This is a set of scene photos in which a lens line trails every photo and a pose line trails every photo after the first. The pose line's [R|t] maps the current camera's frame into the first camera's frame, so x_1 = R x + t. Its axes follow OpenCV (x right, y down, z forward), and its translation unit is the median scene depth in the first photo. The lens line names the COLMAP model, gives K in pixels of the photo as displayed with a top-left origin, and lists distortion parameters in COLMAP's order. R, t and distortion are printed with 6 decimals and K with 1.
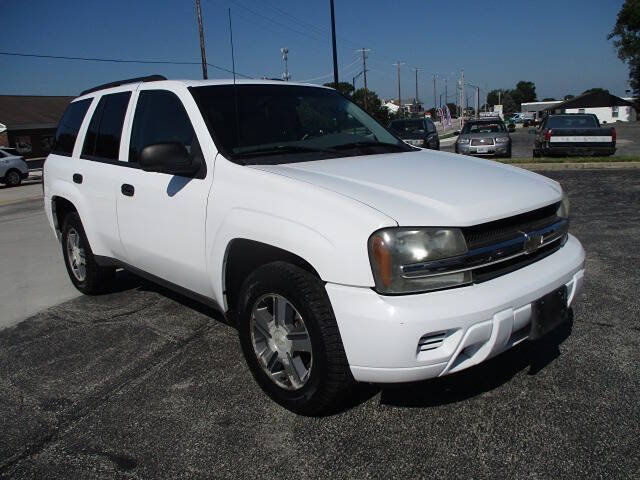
lens RADIAL K [[528.1, 0, 324.5], [0, 528.1, 237.6], [0, 0, 1]] dist [-0.047307, 0.029937]
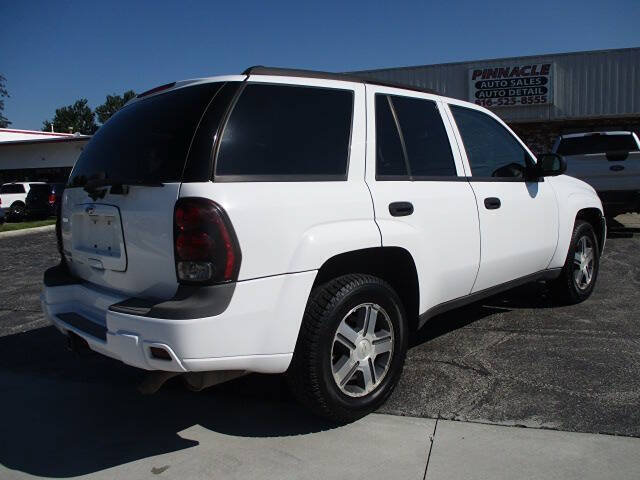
lens RADIAL K [[528.1, 0, 325.2], [0, 528.1, 235.6], [0, 0, 1]] dist [-0.047307, 0.029937]
pose [[-0.004622, -0.071393, 0.997438, -0.775311], [0.252338, 0.965086, 0.070247, -0.103144], [-0.967628, 0.252016, 0.013554, 0.745408]]
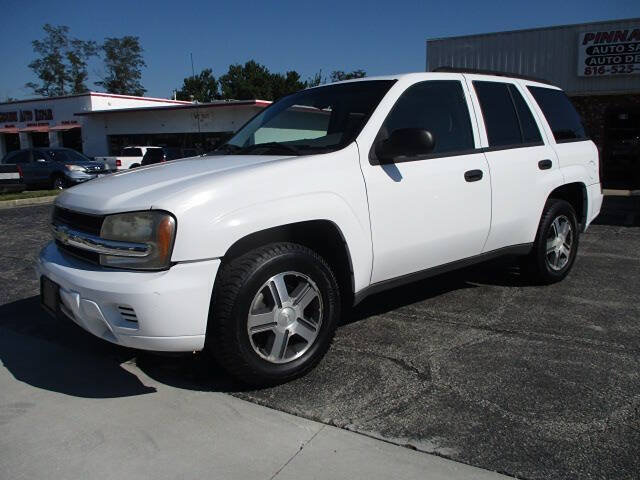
lens RADIAL K [[528.1, 0, 325.6], [0, 528.1, 228.2], [0, 0, 1]] dist [-0.047307, 0.029937]
pose [[0.214602, -0.106293, 0.970901, -0.714220], [0.213829, 0.975058, 0.059485, -0.066980], [-0.953007, 0.194841, 0.231978, 0.587258]]
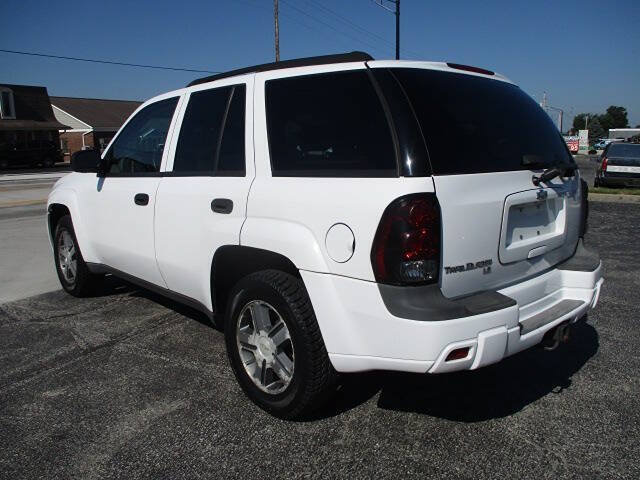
lens RADIAL K [[528.1, 0, 328.1], [0, 528.1, 238.0], [0, 0, 1]] dist [-0.047307, 0.029937]
pose [[0.989623, 0.070157, -0.125399, 0.168050], [-0.073425, 0.997066, -0.021623, -0.016253], [0.123514, 0.030606, 0.991871, 0.023848]]
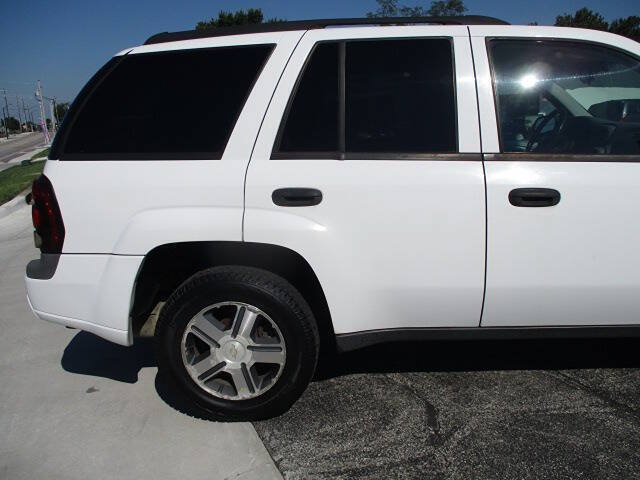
lens RADIAL K [[528.1, 0, 327.4], [0, 528.1, 236.1], [0, 0, 1]] dist [-0.047307, 0.029937]
pose [[0.719417, -0.137761, 0.680780, -0.552407], [0.157384, 0.986972, 0.033404, -0.059887], [-0.676513, 0.083112, 0.731726, 0.412905]]
